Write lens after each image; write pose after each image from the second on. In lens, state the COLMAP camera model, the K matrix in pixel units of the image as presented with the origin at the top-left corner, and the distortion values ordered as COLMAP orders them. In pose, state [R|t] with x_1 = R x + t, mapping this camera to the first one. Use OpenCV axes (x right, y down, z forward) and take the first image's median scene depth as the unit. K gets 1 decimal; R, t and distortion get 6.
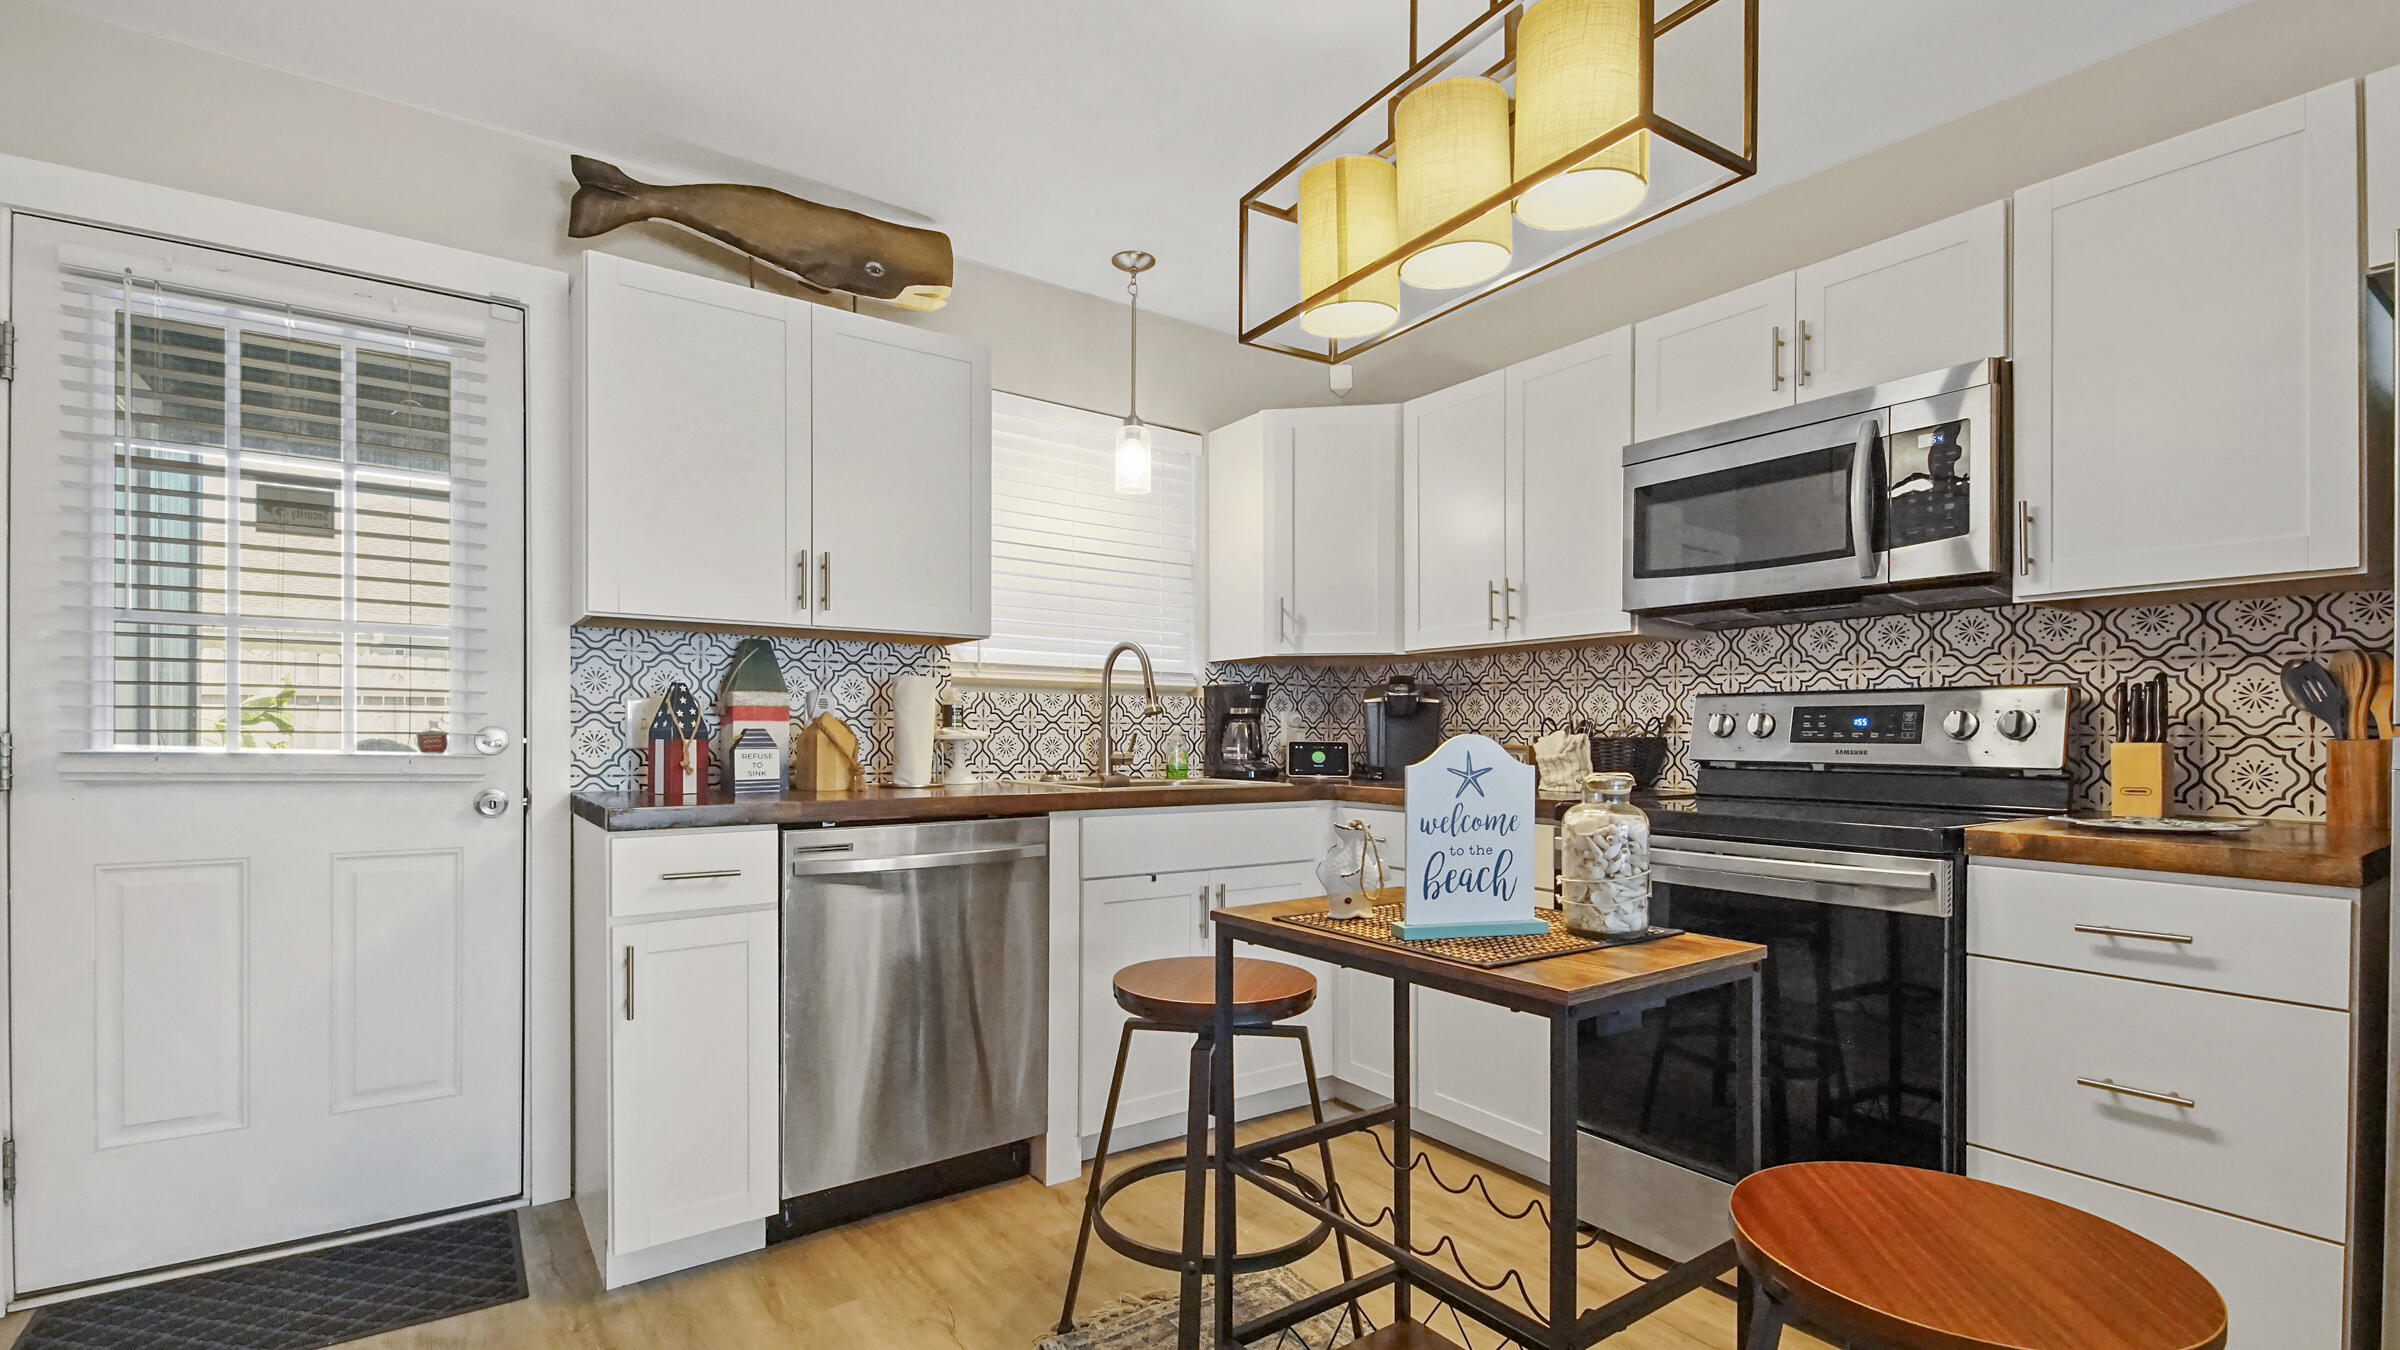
lens RADIAL K [[1075.4, 0, 1176.7], [0, 1075.4, 733.2], [0, 0, 1]] dist [0.026447, -0.016856]
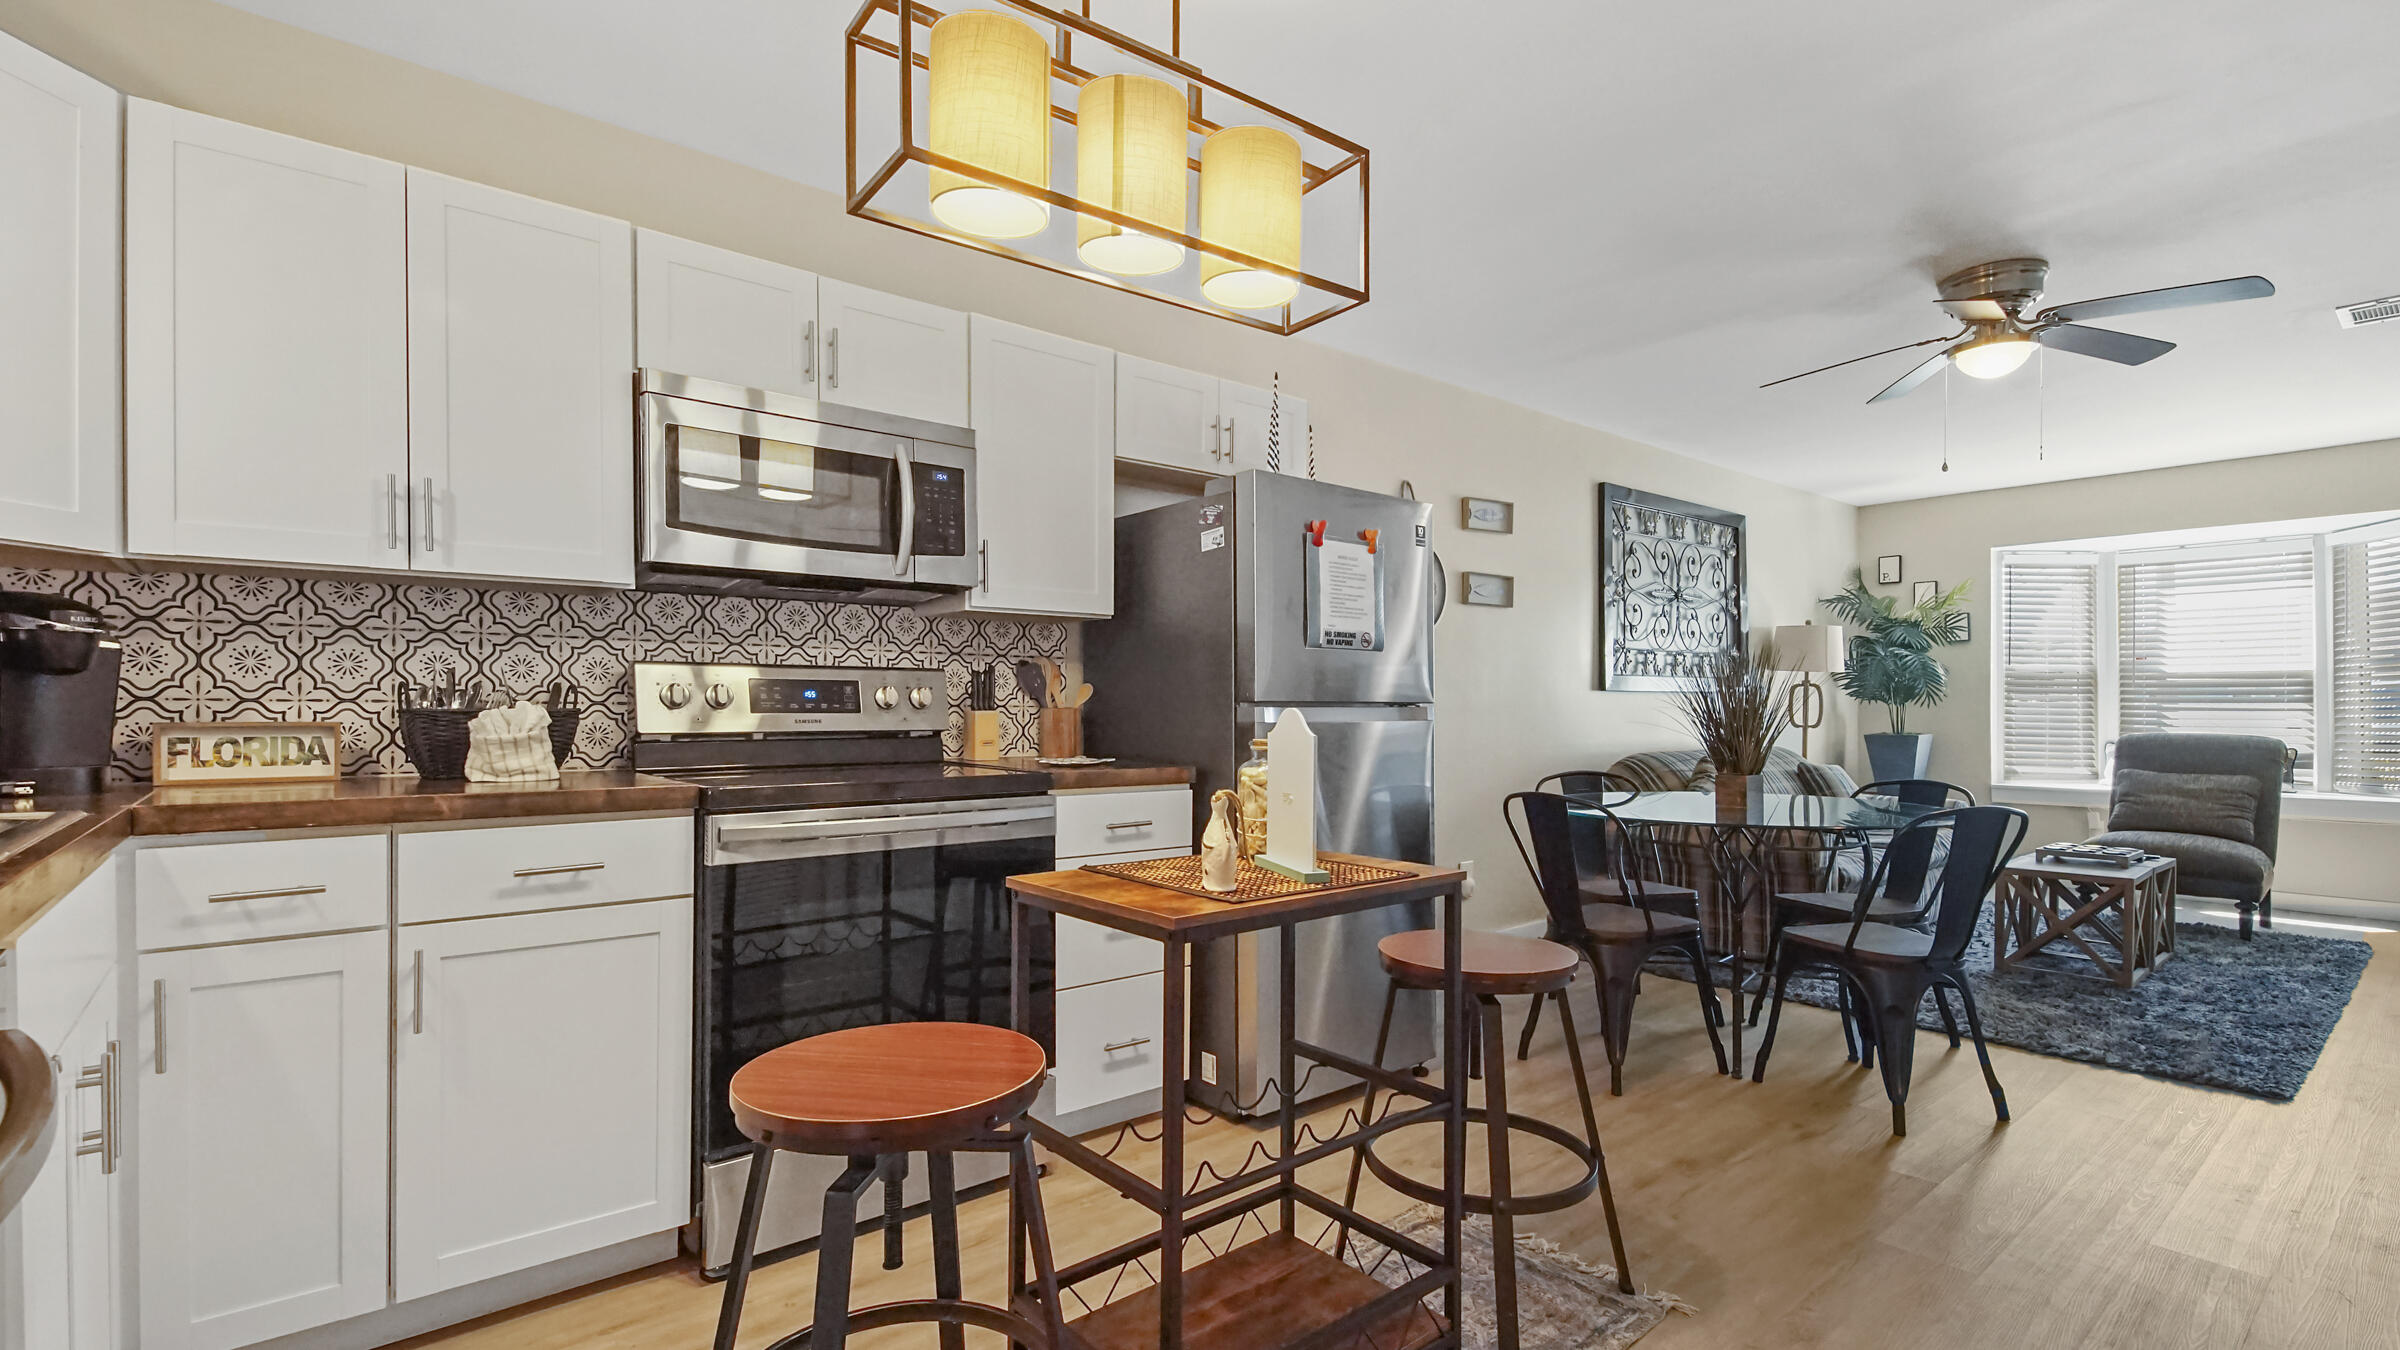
lens RADIAL K [[1075.4, 0, 1187.8], [0, 1075.4, 709.5], [0, 0, 1]] dist [0.026447, -0.016856]
pose [[-0.077819, -0.007944, 0.996936, -0.495652], [-0.005026, 0.999959, 0.007576, -0.004428], [-0.996955, -0.004421, -0.077856, 0.656125]]
